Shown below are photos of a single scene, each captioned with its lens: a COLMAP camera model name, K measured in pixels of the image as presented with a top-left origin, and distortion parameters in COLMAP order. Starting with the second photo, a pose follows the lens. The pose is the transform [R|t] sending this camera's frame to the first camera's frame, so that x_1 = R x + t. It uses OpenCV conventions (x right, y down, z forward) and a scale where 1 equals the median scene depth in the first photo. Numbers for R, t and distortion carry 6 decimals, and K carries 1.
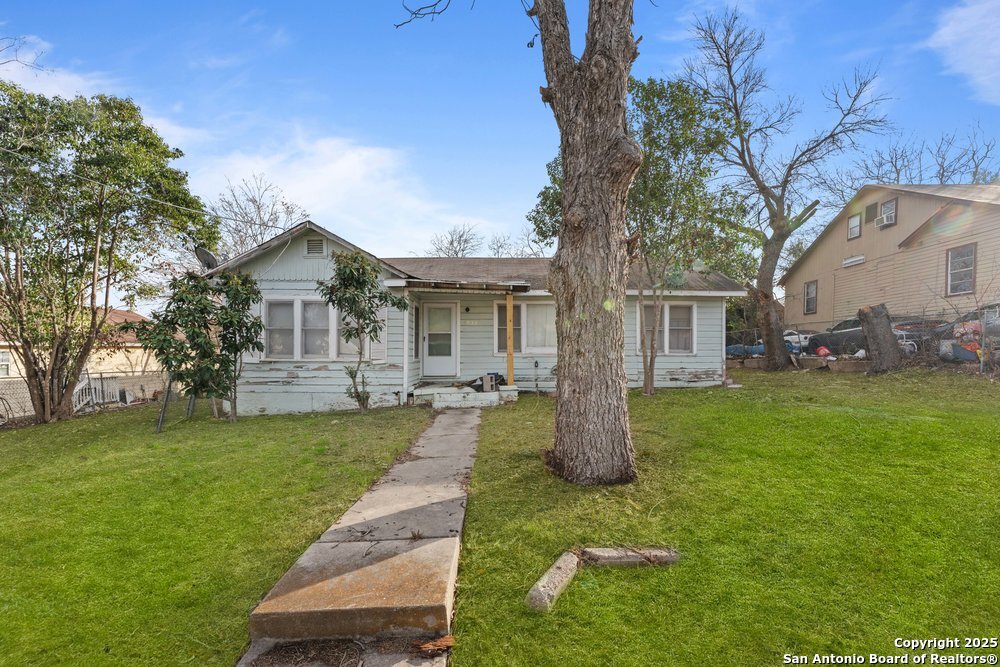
lens RADIAL K [[449.5, 0, 494.6], [0, 449.5, 351.4], [0, 0, 1]] dist [-0.001810, -0.000180]
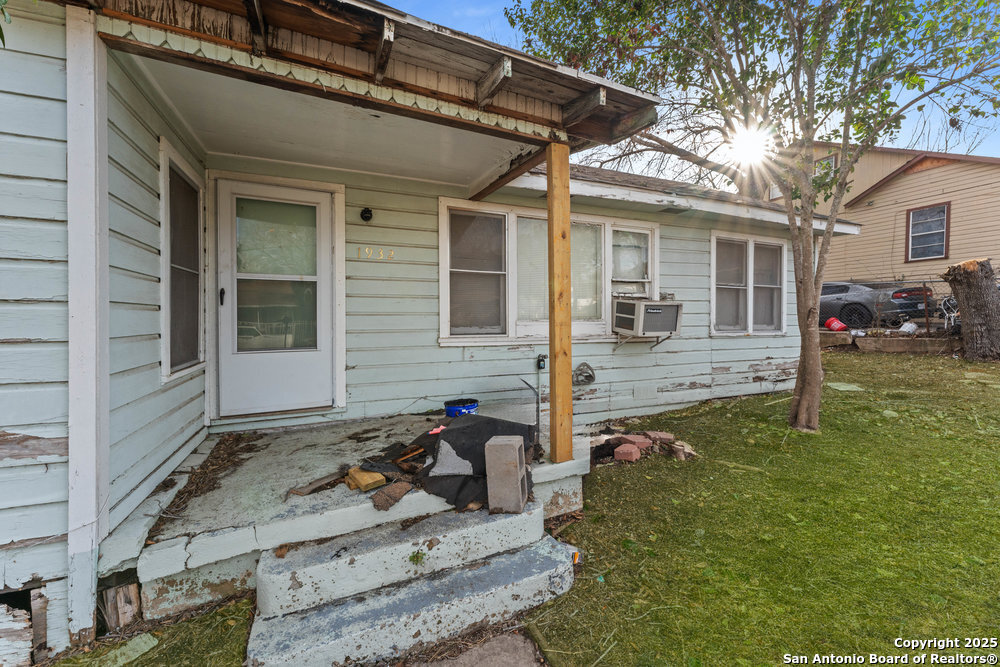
lens RADIAL K [[407.8, 0, 498.0], [0, 407.8, 325.4], [0, 0, 1]] dist [-0.001110, 0.000040]
pose [[0.923665, -0.007609, 0.383126, -0.088256], [-0.001390, 0.999730, 0.023206, -0.014737], [-0.383199, -0.021967, 0.923405, 0.666808]]
